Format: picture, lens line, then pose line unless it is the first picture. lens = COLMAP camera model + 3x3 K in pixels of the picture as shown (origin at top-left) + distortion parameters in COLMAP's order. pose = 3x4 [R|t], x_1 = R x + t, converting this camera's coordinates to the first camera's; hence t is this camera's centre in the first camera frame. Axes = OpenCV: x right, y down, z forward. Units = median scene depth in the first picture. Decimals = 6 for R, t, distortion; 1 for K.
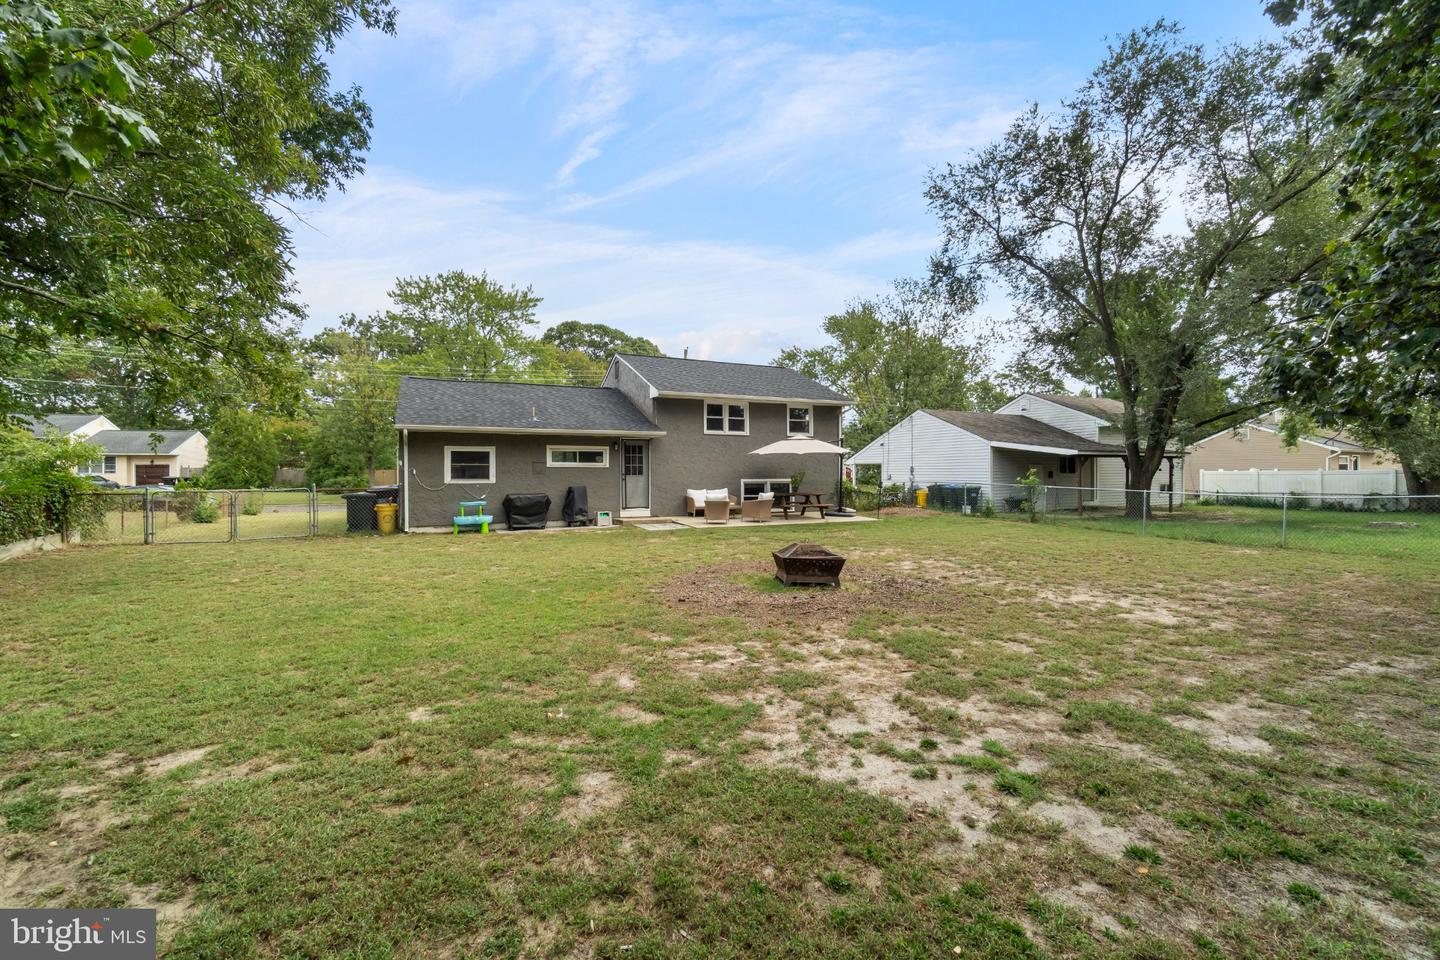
lens RADIAL K [[612.9, 0, 727.2], [0, 612.9, 482.2], [0, 0, 1]] dist [0.001201, 0.000032]
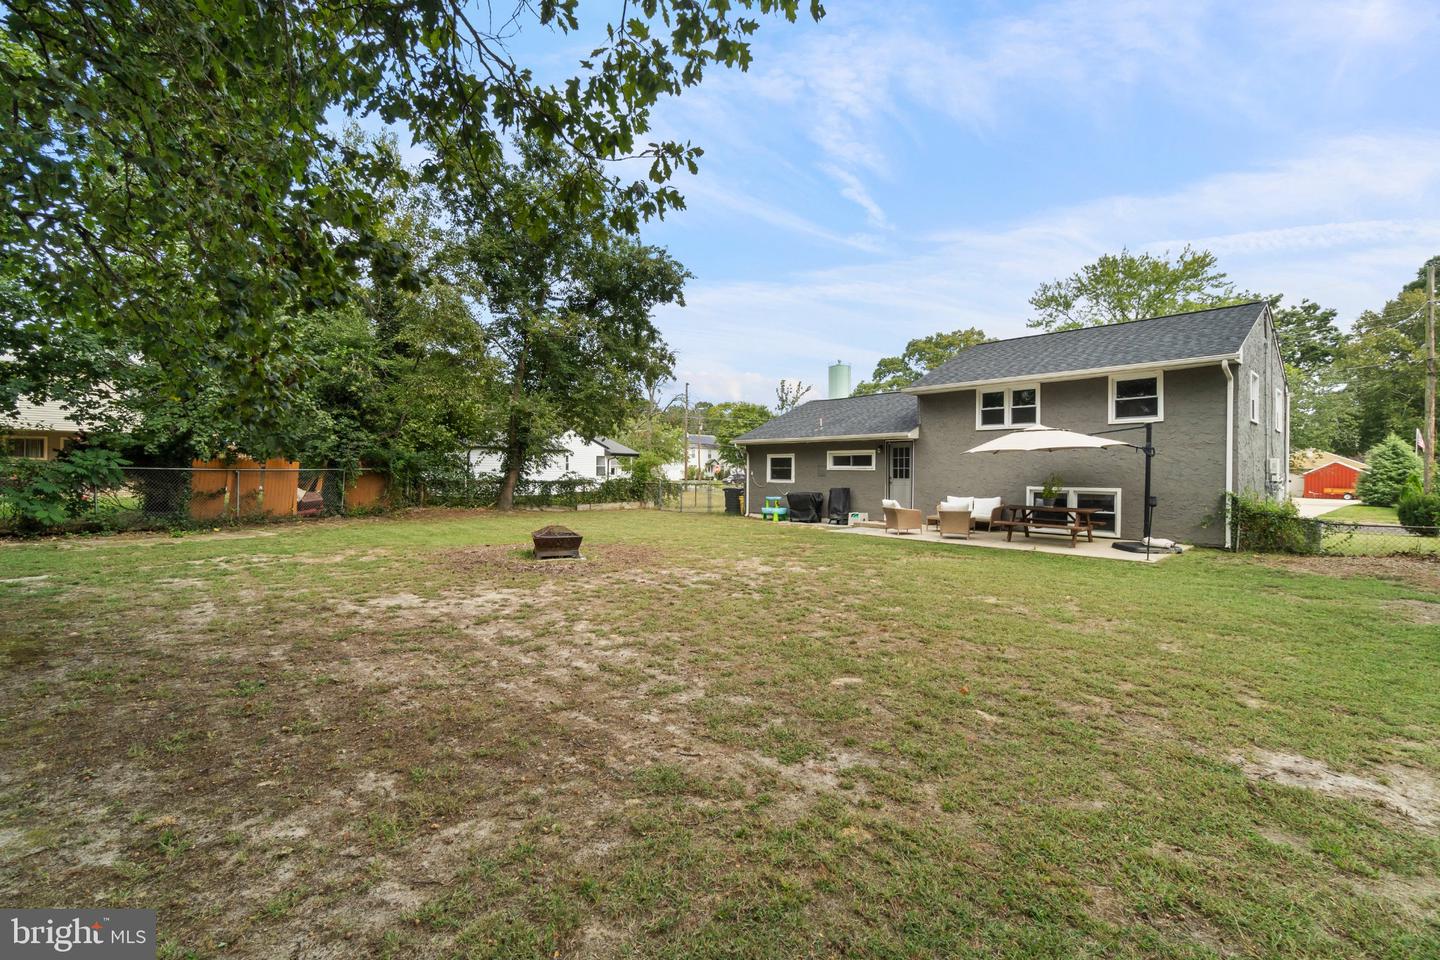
lens RADIAL K [[612.9, 0, 727.8], [0, 612.9, 472.1], [0, 0, 1]] dist [0.001201, 0.000032]
pose [[0.283856, 0.006382, -0.958846, 0.710211], [-0.018191, 0.999834, 0.001270, -0.017612], [0.958694, 0.017082, 0.283924, 0.468134]]
